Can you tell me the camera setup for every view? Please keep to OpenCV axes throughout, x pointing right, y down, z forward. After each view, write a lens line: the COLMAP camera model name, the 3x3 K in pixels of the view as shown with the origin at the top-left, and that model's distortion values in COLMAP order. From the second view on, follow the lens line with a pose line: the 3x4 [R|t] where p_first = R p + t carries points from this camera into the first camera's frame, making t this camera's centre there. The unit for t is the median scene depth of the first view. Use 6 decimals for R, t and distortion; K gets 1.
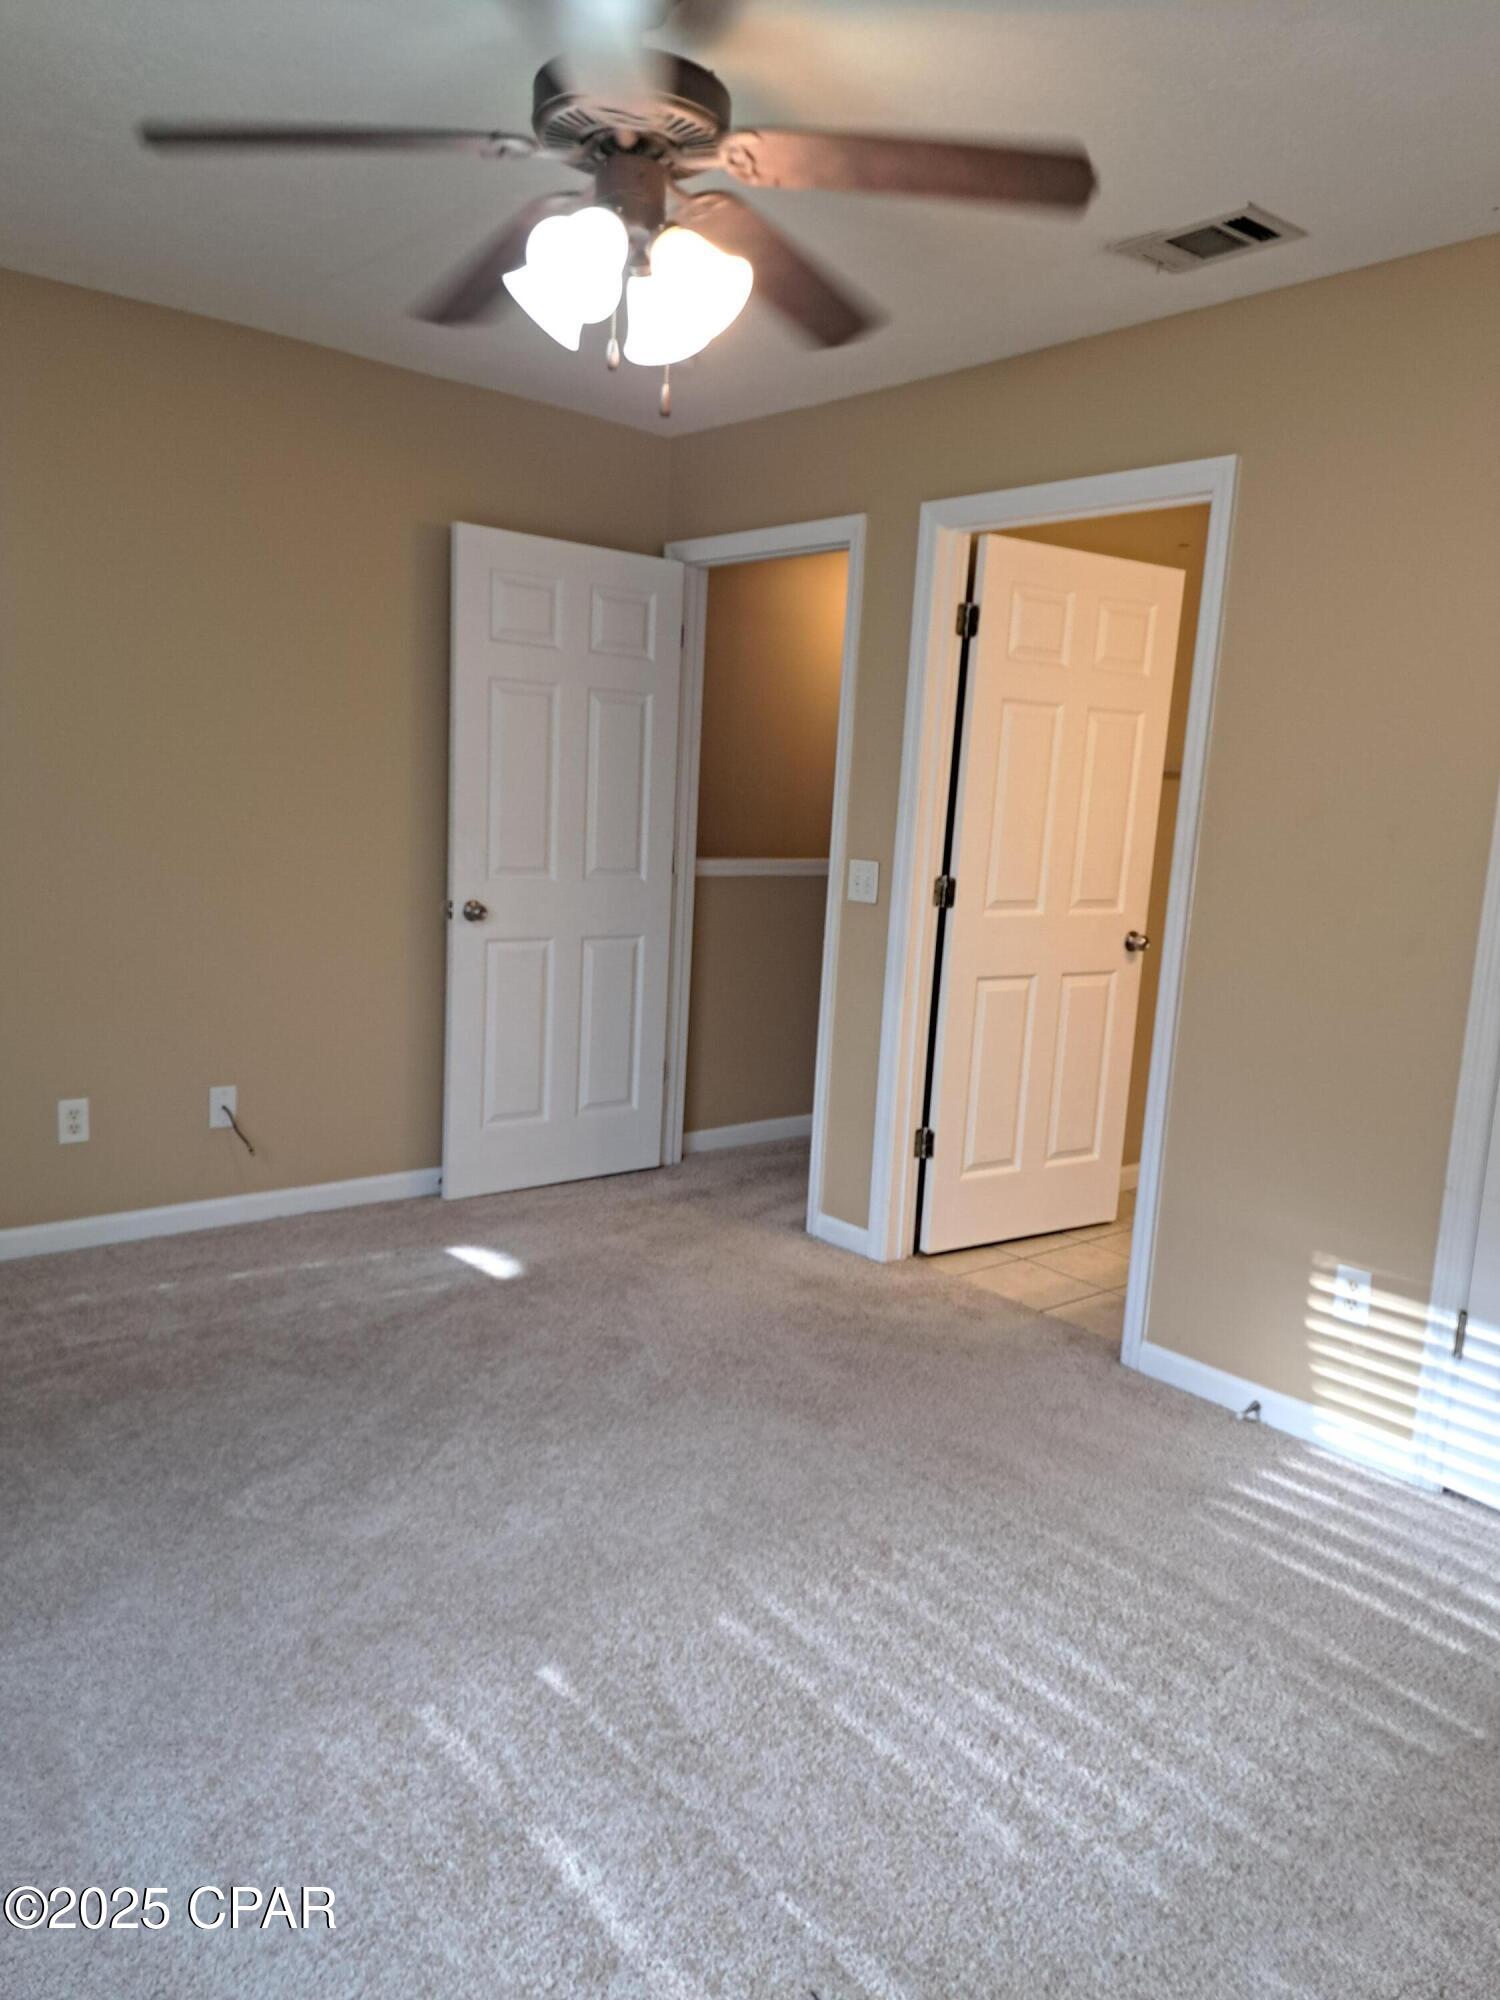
lens RADIAL K [[1469.2, 0, 760.7], [0, 1469.2, 1018.2], [0, 0, 1]] dist [0.058623, -0.042493]
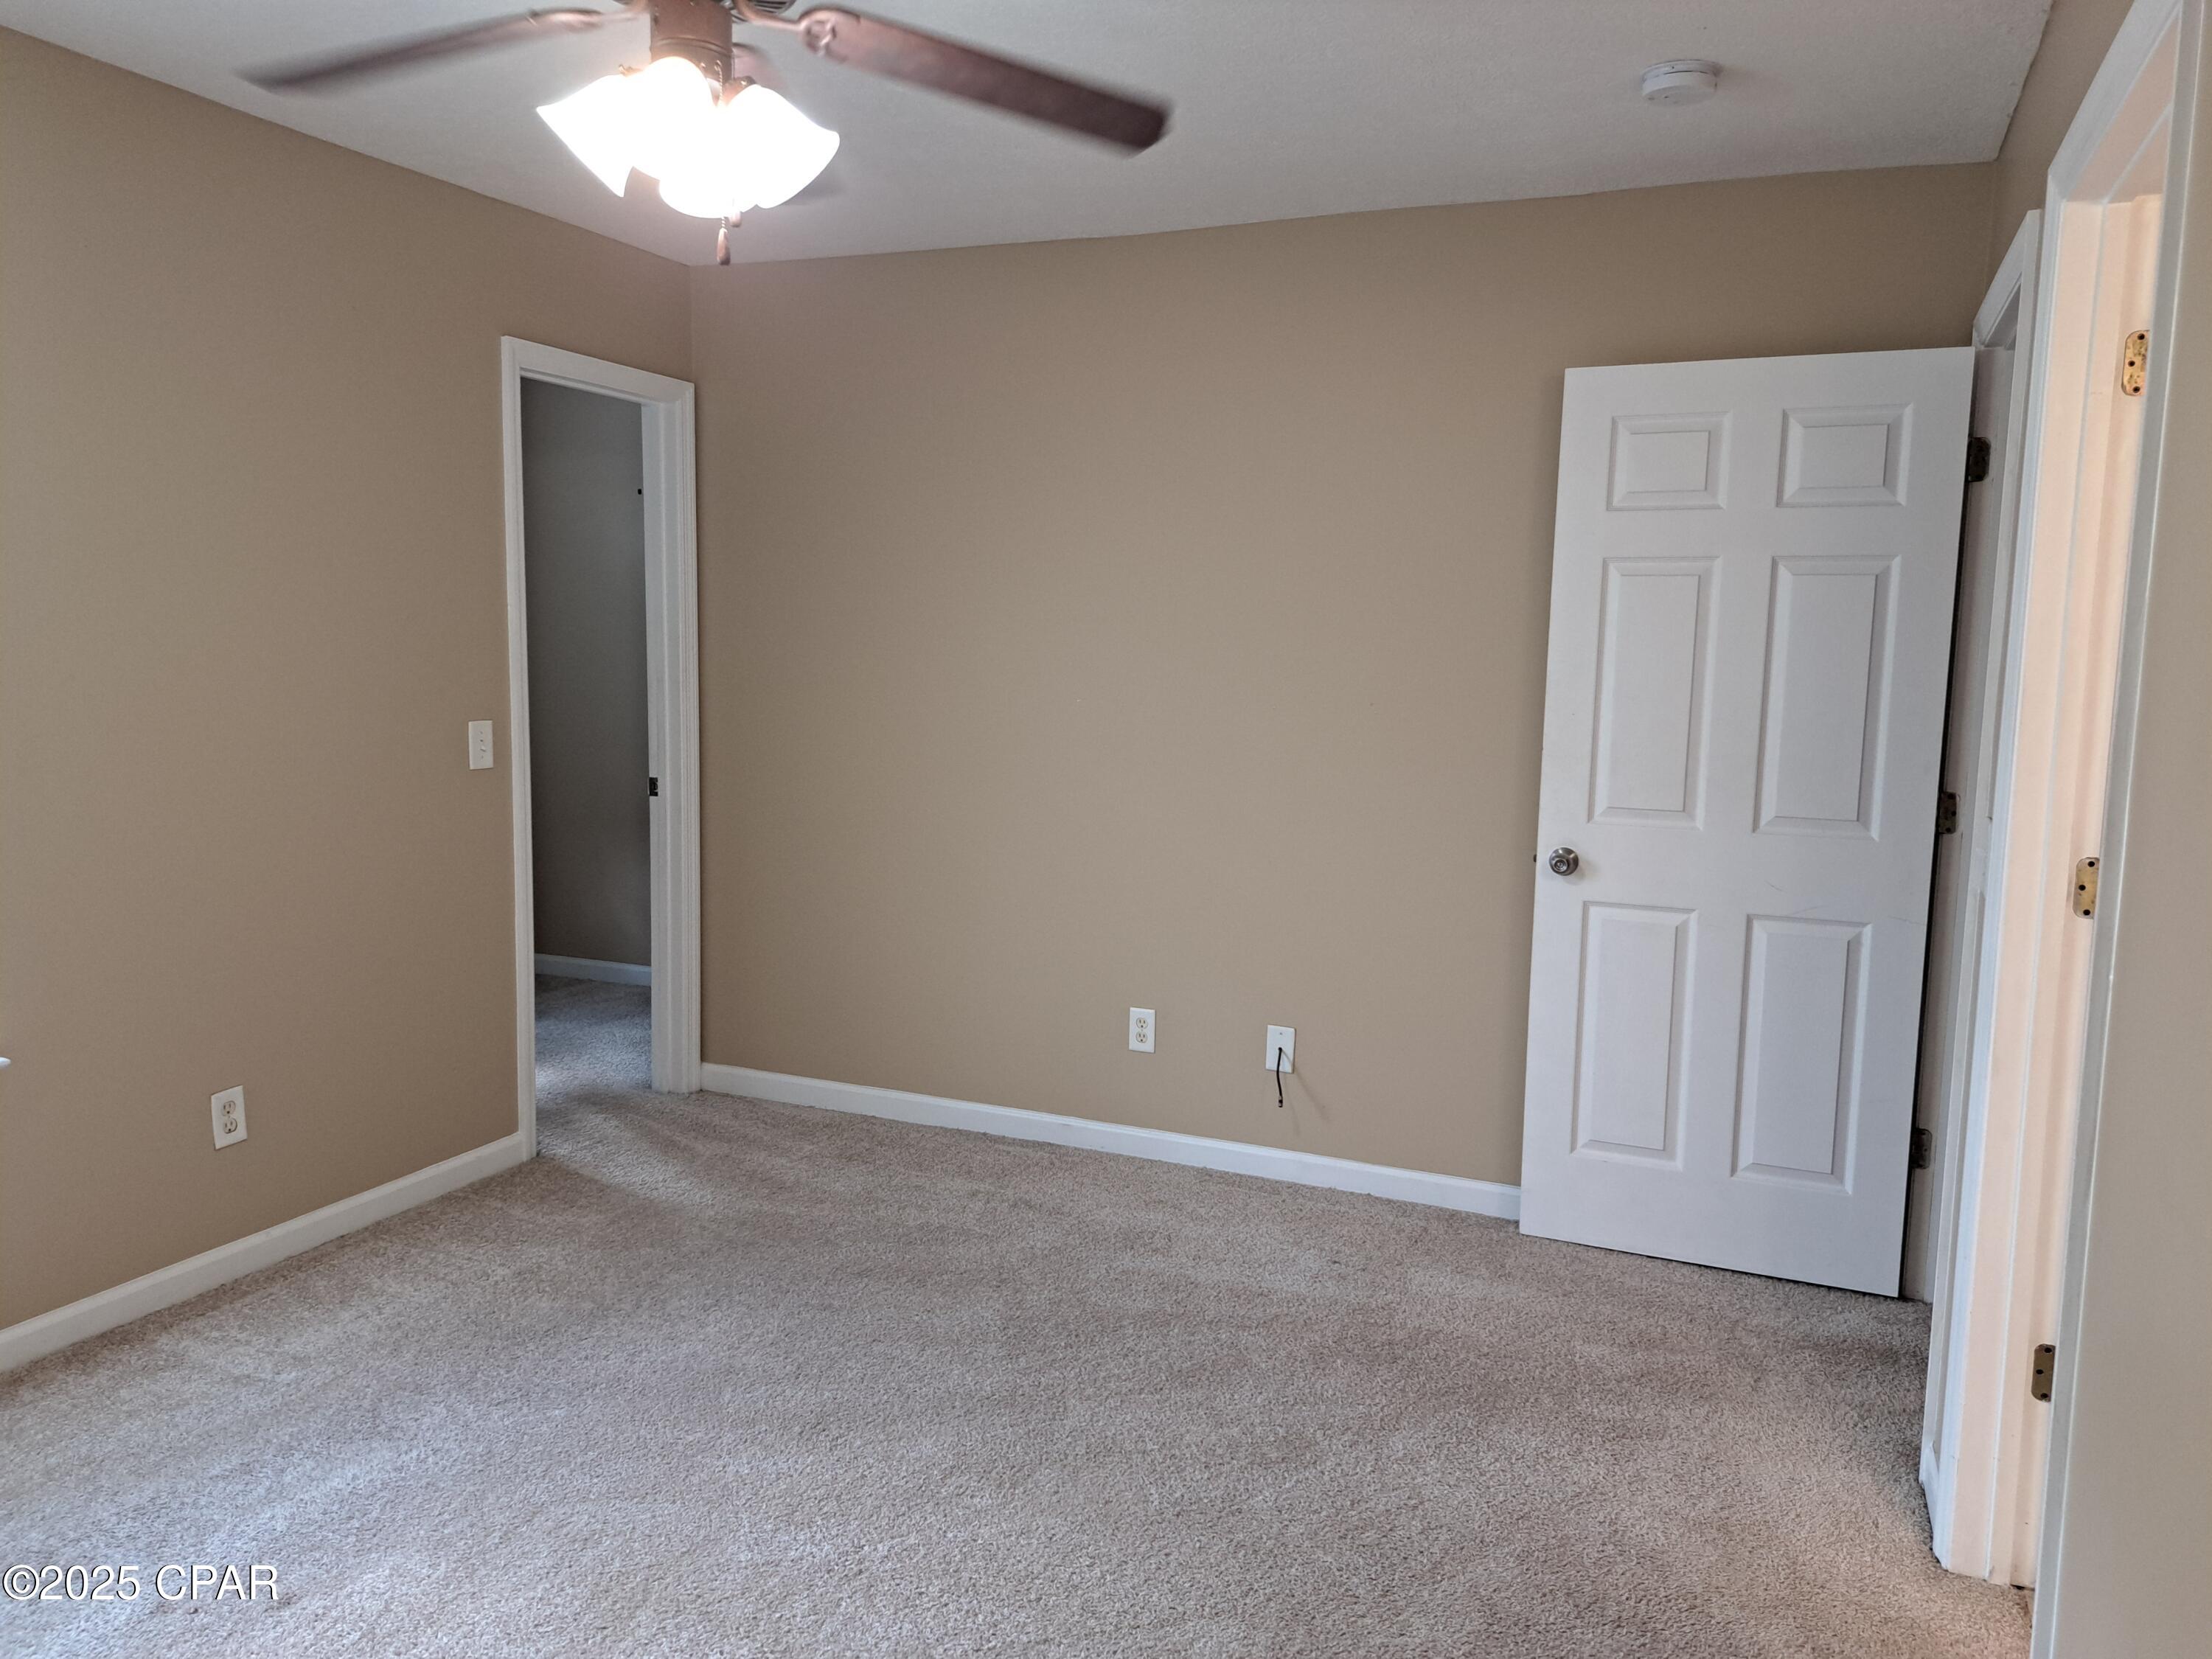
lens RADIAL K [[1625.0, 0, 1109.7], [0, 1625.0, 807.3], [0, 0, 1]] dist [0.058623, -0.042493]
pose [[0.431023, 0.048020, -0.901062, 0.460326], [-0.141627, 0.989806, -0.014998, -0.054154], [0.891157, 0.134079, 0.433431, 0.416379]]
